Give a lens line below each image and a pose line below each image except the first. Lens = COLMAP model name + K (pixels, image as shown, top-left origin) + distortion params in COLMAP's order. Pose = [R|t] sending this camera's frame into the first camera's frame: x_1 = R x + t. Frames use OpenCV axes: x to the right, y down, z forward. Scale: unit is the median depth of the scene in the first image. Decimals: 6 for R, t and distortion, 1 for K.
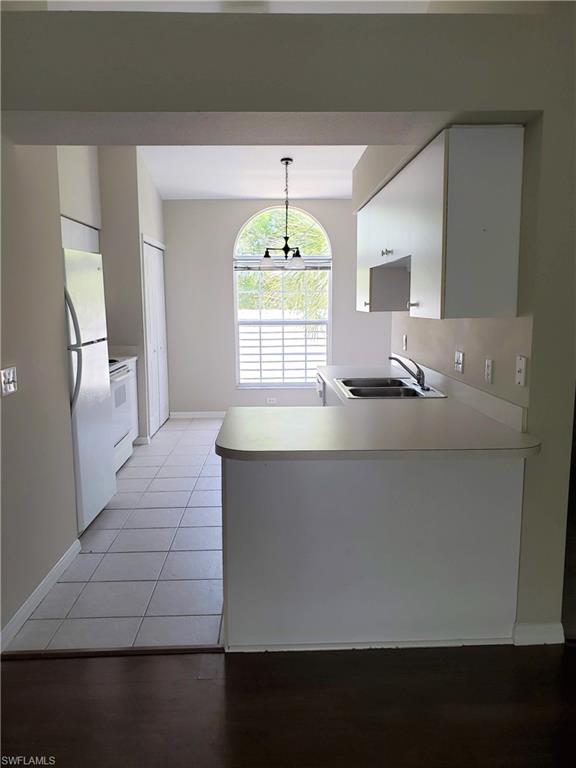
lens RADIAL K [[598.2, 0, 288.0], [0, 598.2, 384.0], [0, 0, 1]] dist [0.060819, 0.000537]
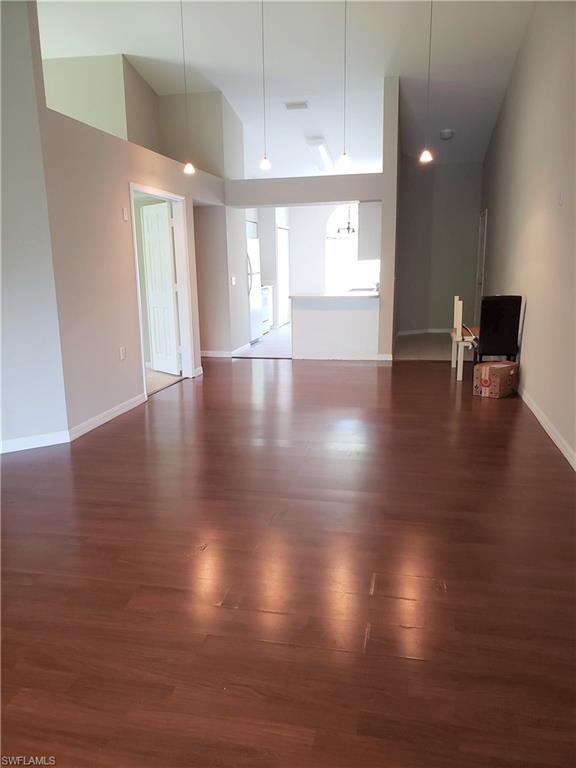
lens RADIAL K [[598.2, 0, 288.0], [0, 598.2, 384.0], [0, 0, 1]] dist [0.060819, 0.000537]
pose [[0.971037, 0.028846, -0.237182, 0.336811], [-0.011313, 0.997123, 0.074951, 0.158173], [0.238662, -0.070097, 0.968569, -1.146824]]
